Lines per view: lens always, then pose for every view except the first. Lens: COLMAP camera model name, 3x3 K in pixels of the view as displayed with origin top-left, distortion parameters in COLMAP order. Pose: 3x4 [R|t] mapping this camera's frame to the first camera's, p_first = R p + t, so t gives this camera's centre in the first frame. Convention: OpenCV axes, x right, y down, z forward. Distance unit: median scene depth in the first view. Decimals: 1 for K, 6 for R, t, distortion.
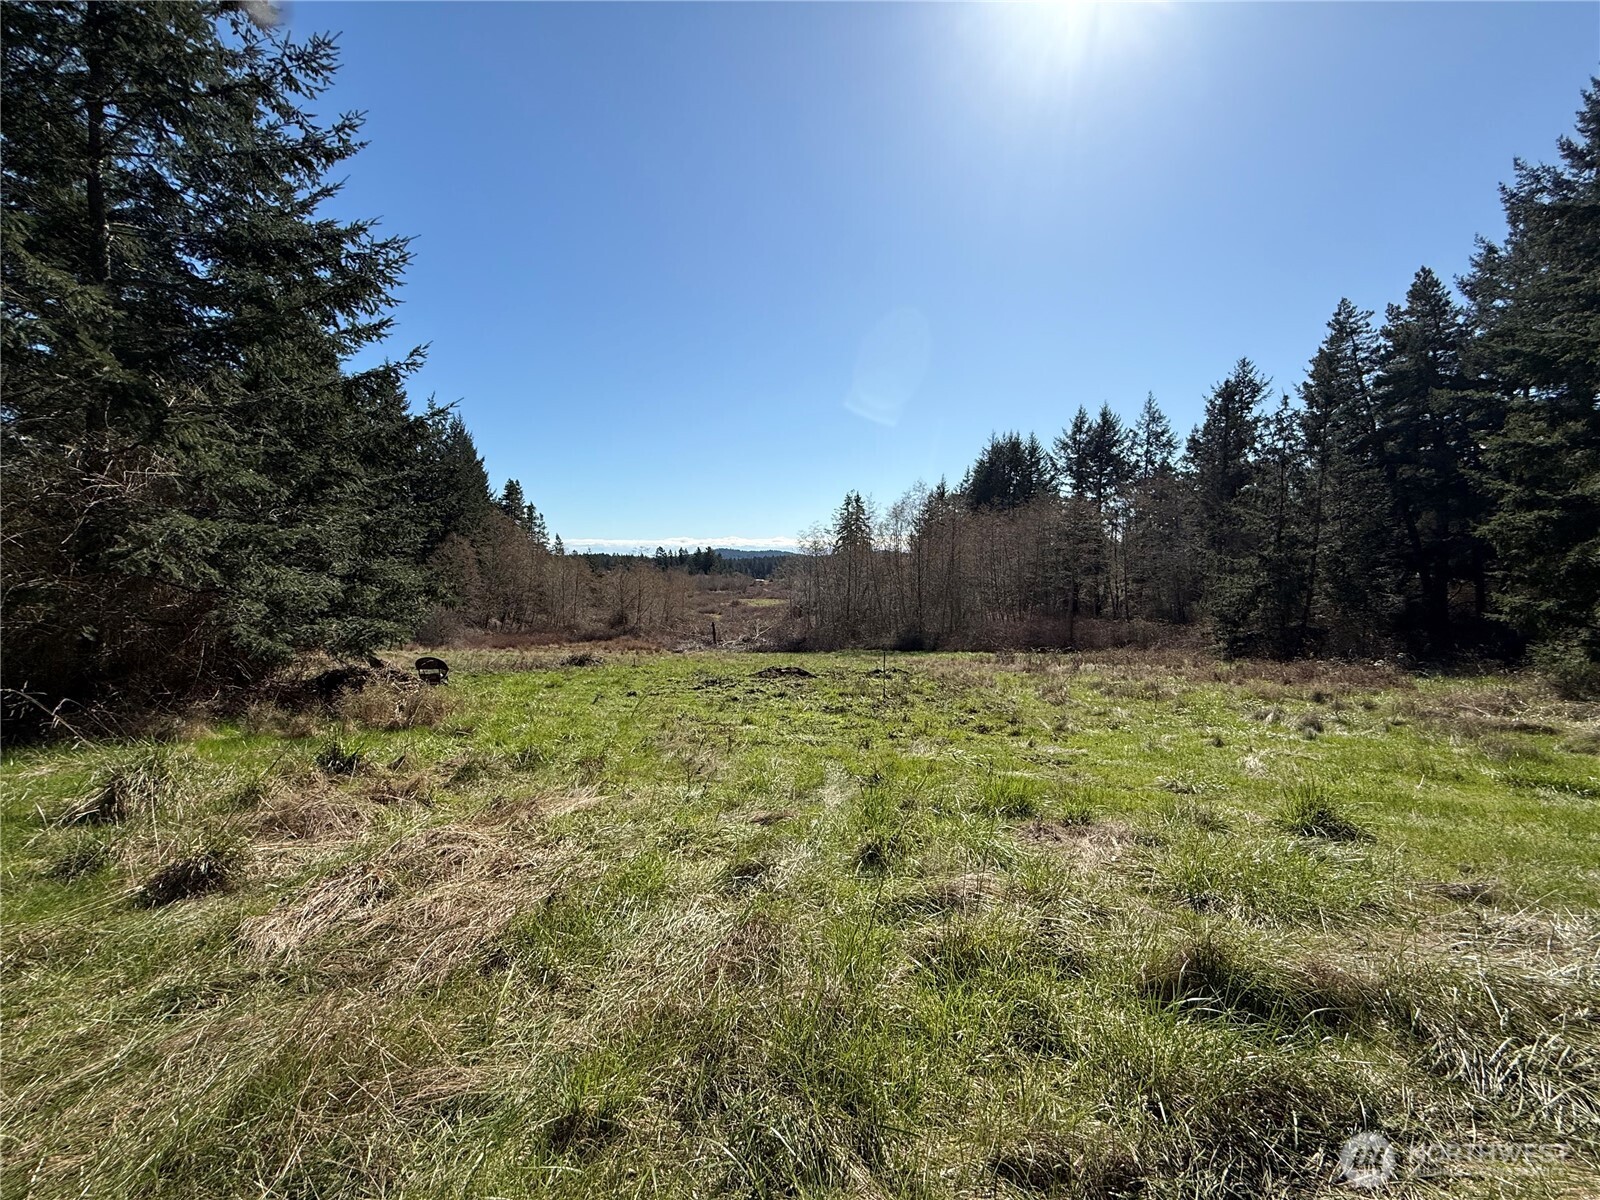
lens RADIAL K [[638.5, 0, 800.8], [0, 638.5, 590.5], [0, 0, 1]] dist [0.001346, 0.000222]
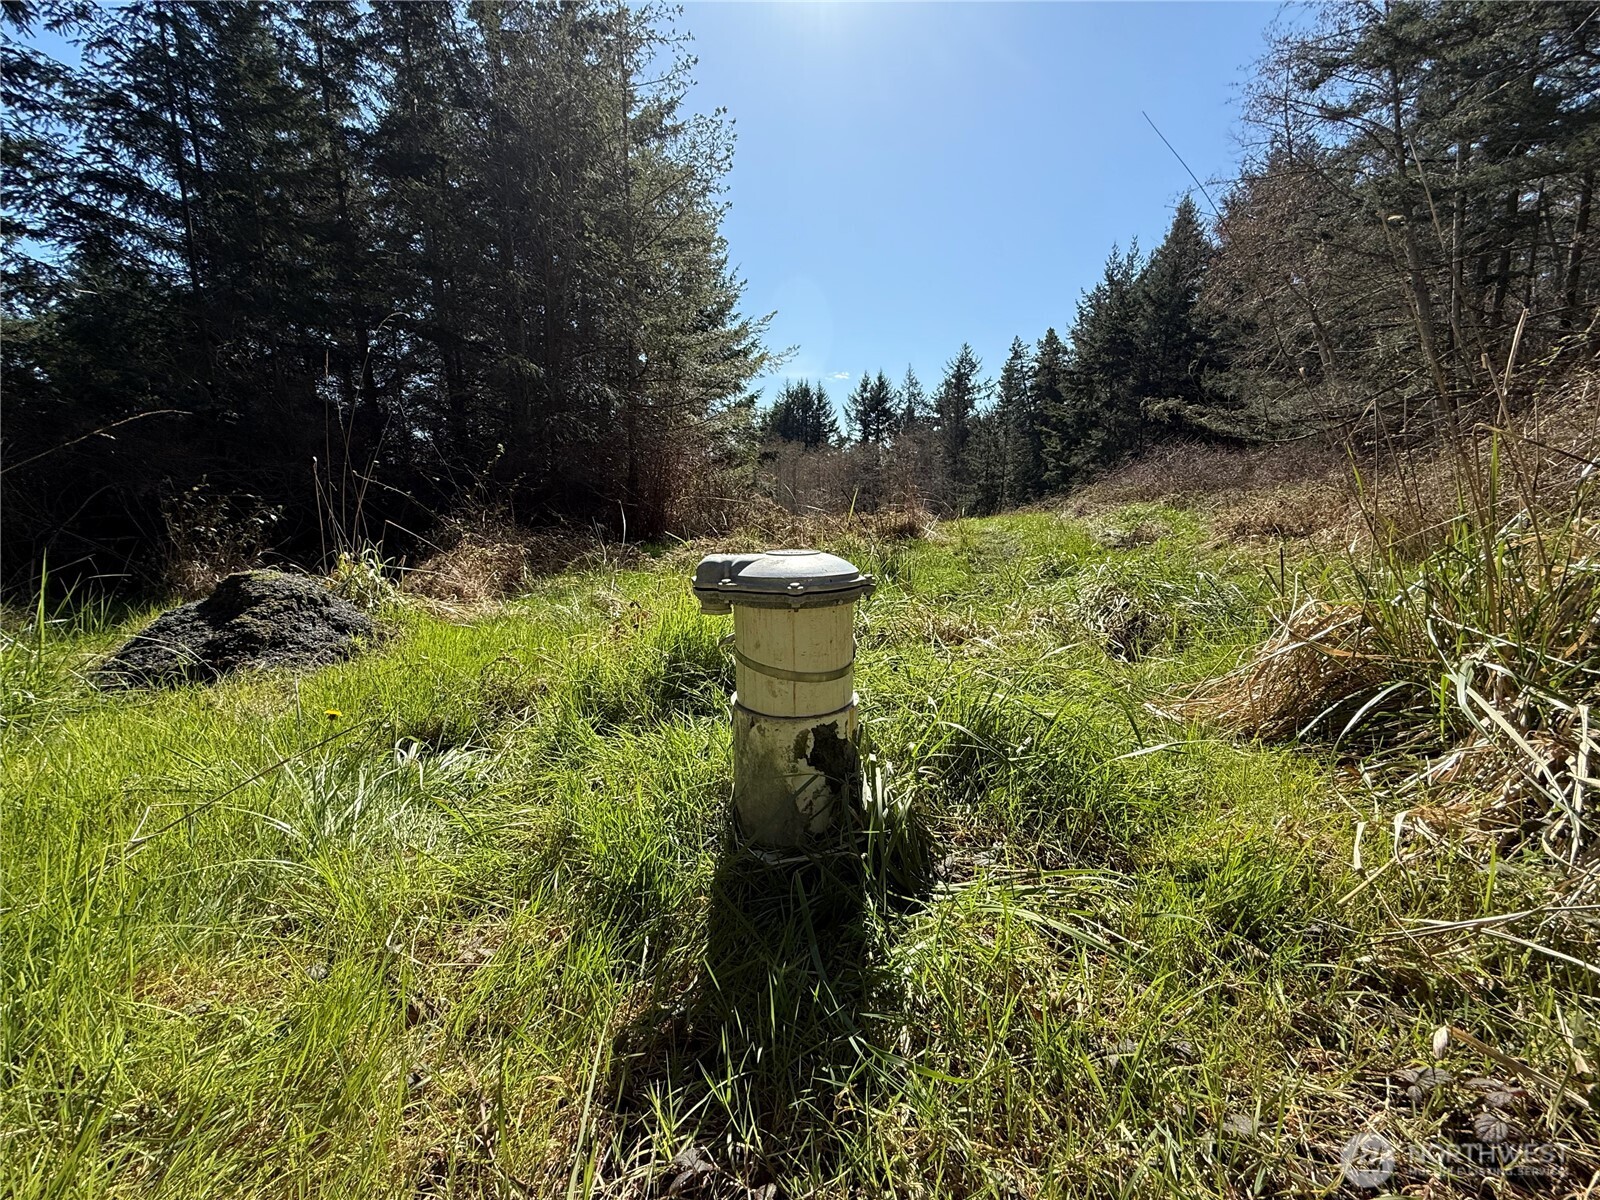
lens RADIAL K [[638.5, 0, 798.7], [0, 638.5, 600.5], [0, 0, 1]] dist [0.001346, 0.000222]
pose [[0.934419, -0.076022, 0.347968, -0.200376], [0.032087, 0.990951, 0.130333, 0.013374], [-0.354727, -0.110621, 0.928403, -0.261706]]
